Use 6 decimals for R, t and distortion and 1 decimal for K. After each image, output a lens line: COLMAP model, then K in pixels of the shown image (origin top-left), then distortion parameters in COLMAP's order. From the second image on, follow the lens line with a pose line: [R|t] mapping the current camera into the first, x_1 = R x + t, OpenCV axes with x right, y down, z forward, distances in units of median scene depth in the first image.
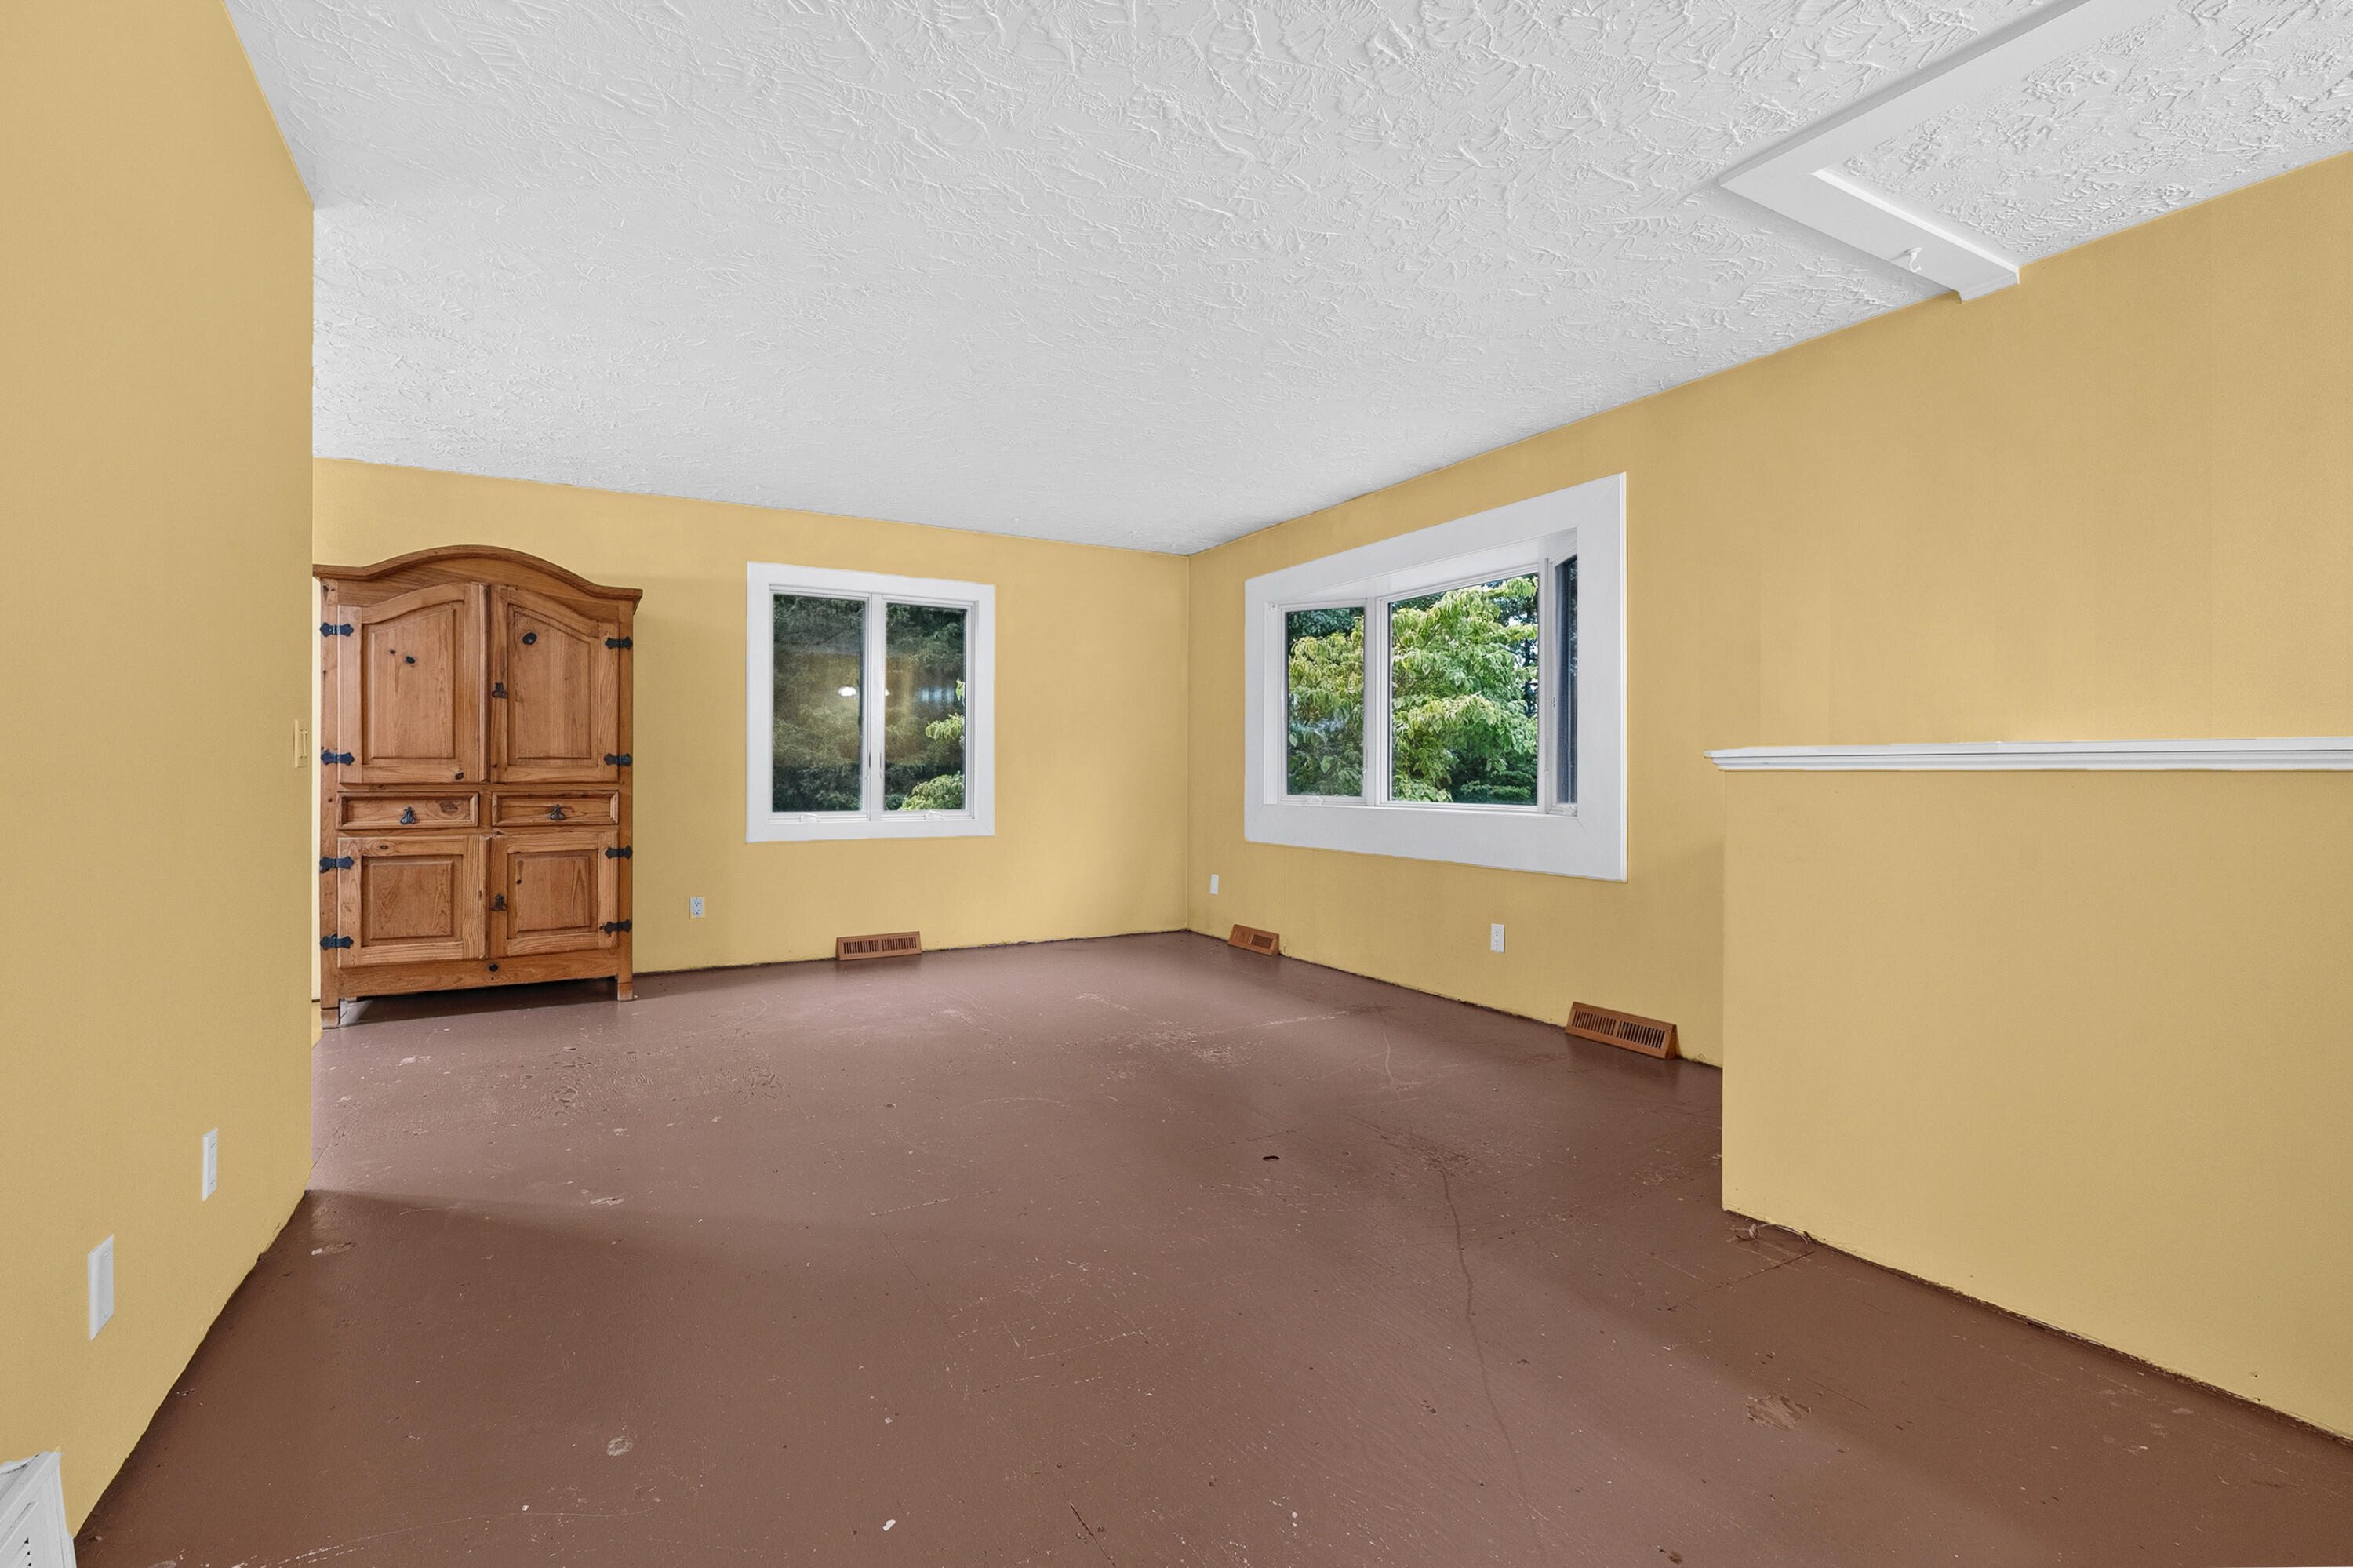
lens RADIAL K [[1056.5, 0, 1171.8], [0, 1056.5, 777.2], [0, 0, 1]] dist [-0.005431, 0.001208]
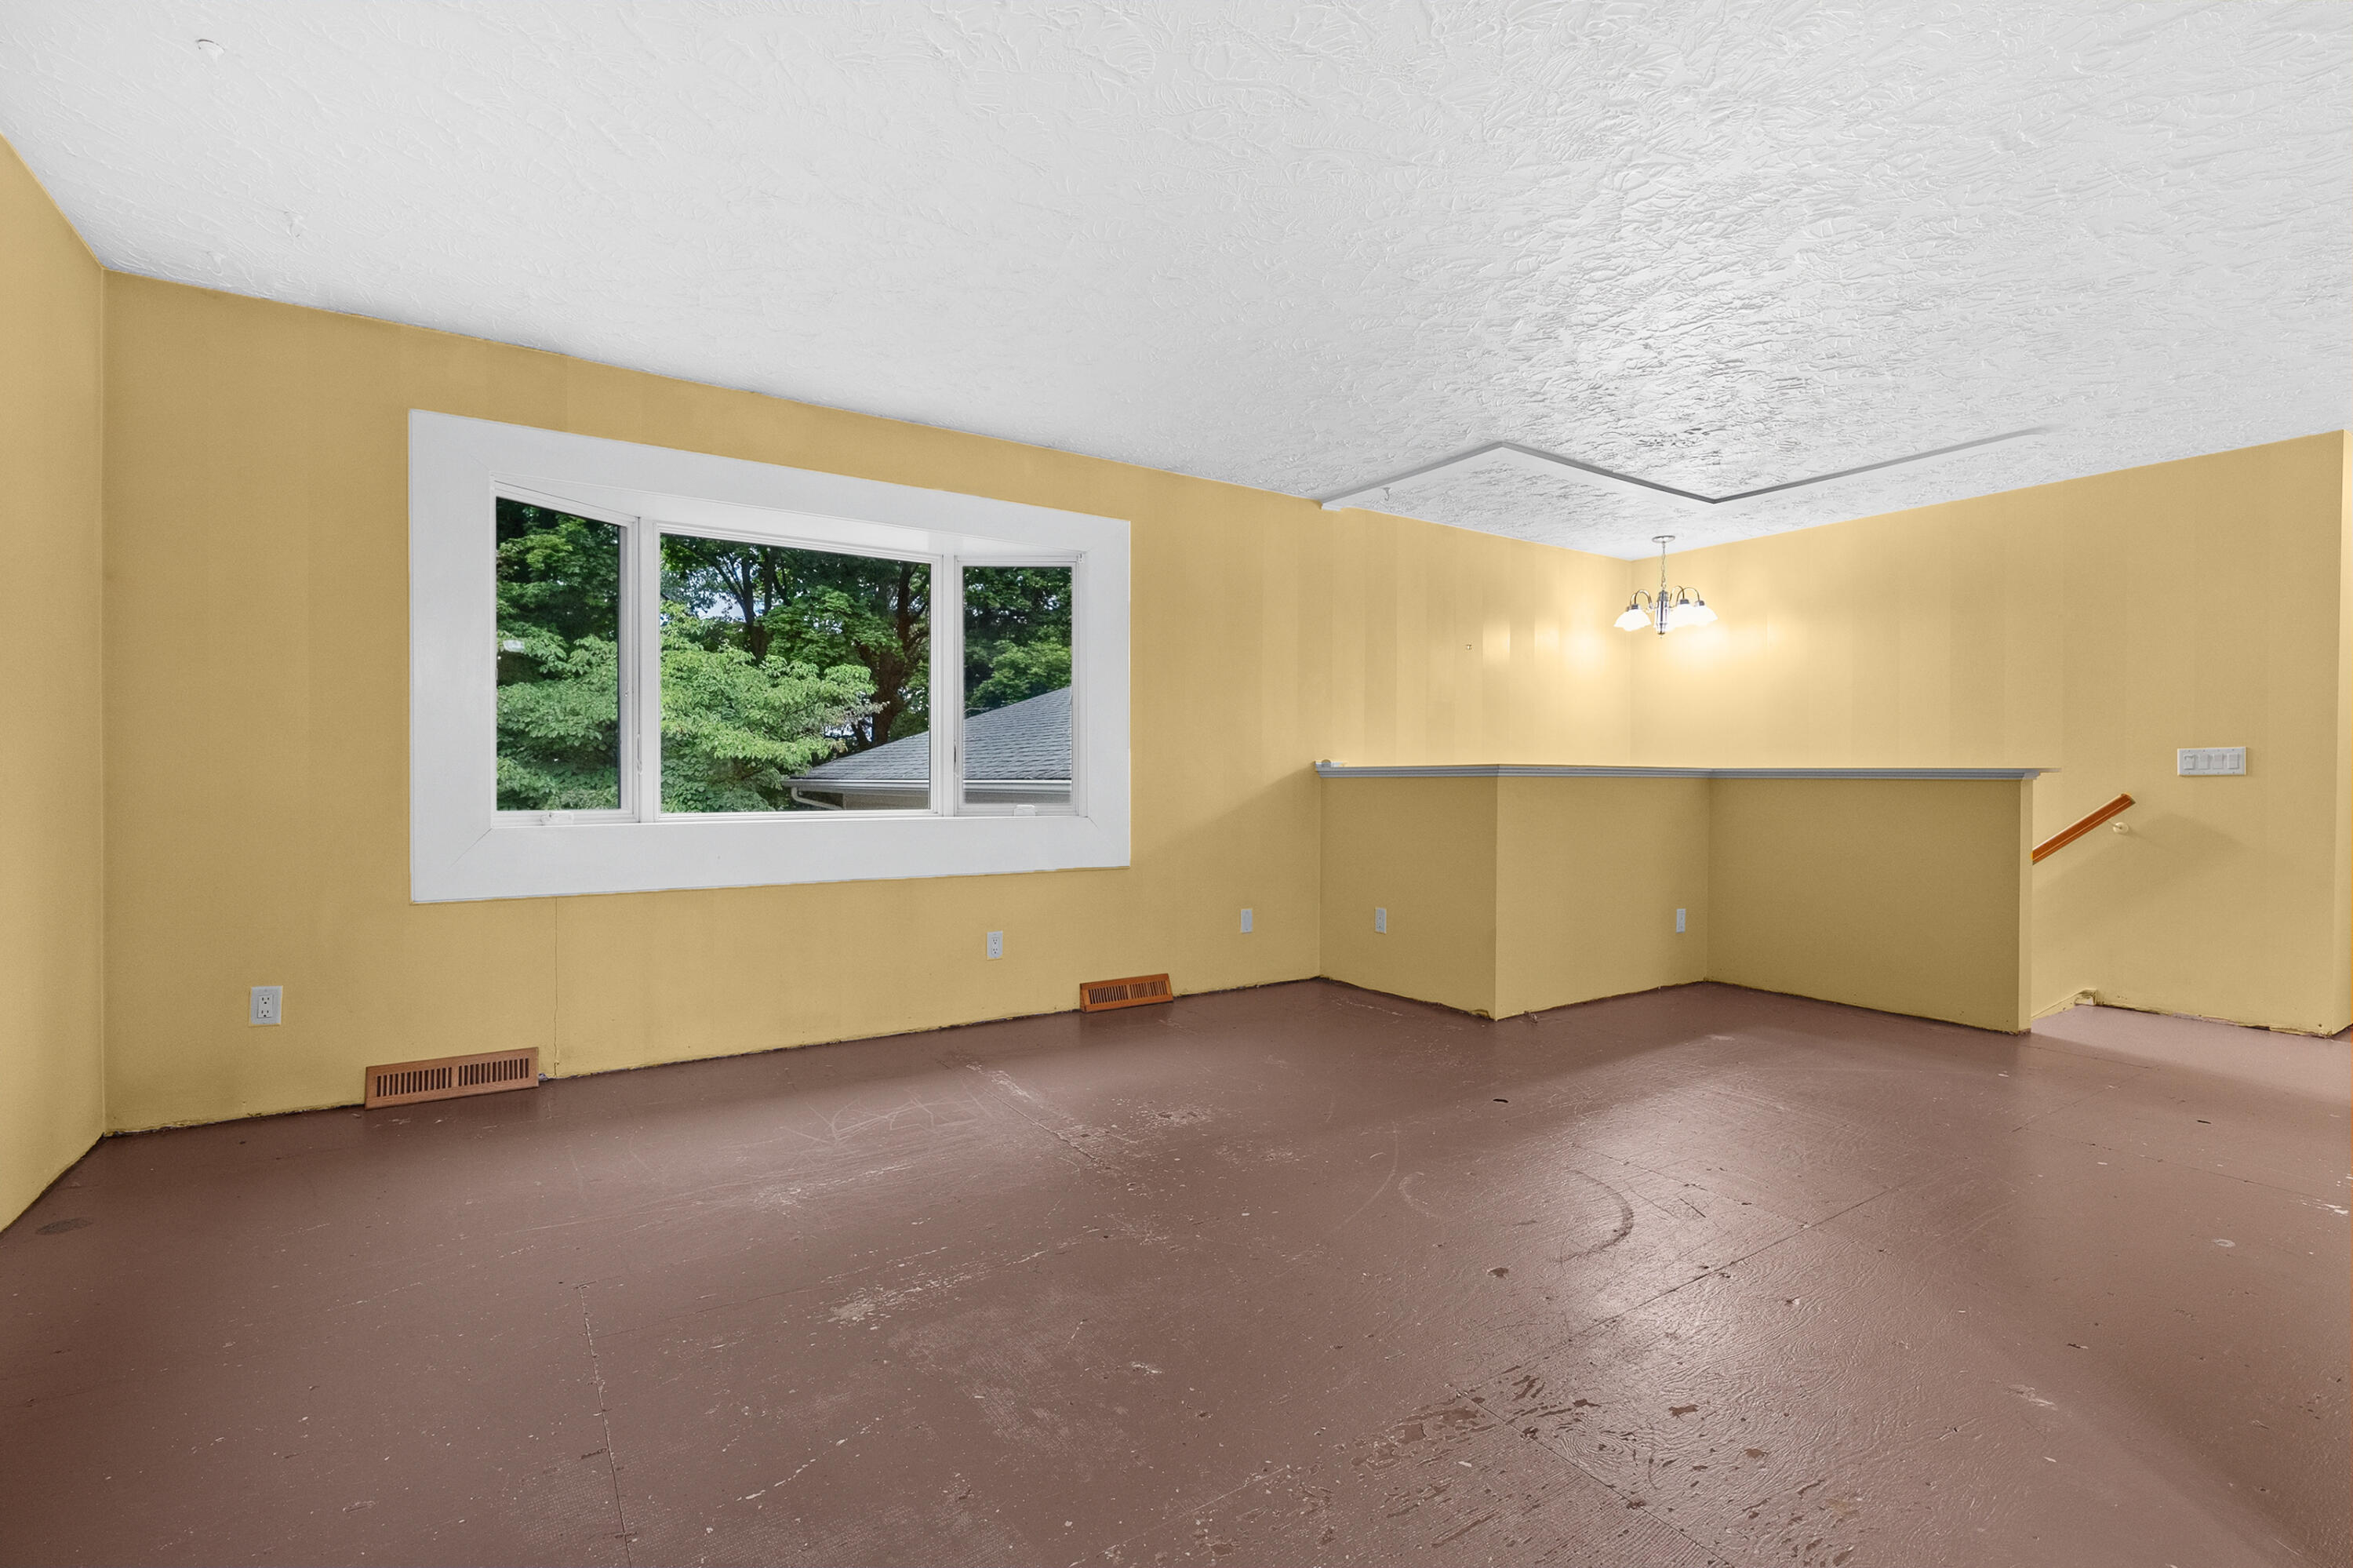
lens RADIAL K [[1056.5, 0, 1166.9], [0, 1056.5, 783.9], [0, 0, 1]] dist [-0.005431, 0.001208]
pose [[-0.070774, -0.022867, 0.997230, -0.612577], [-0.006836, 0.999725, 0.022439, -0.017399], [-0.997469, -0.005229, -0.070911, 0.835915]]
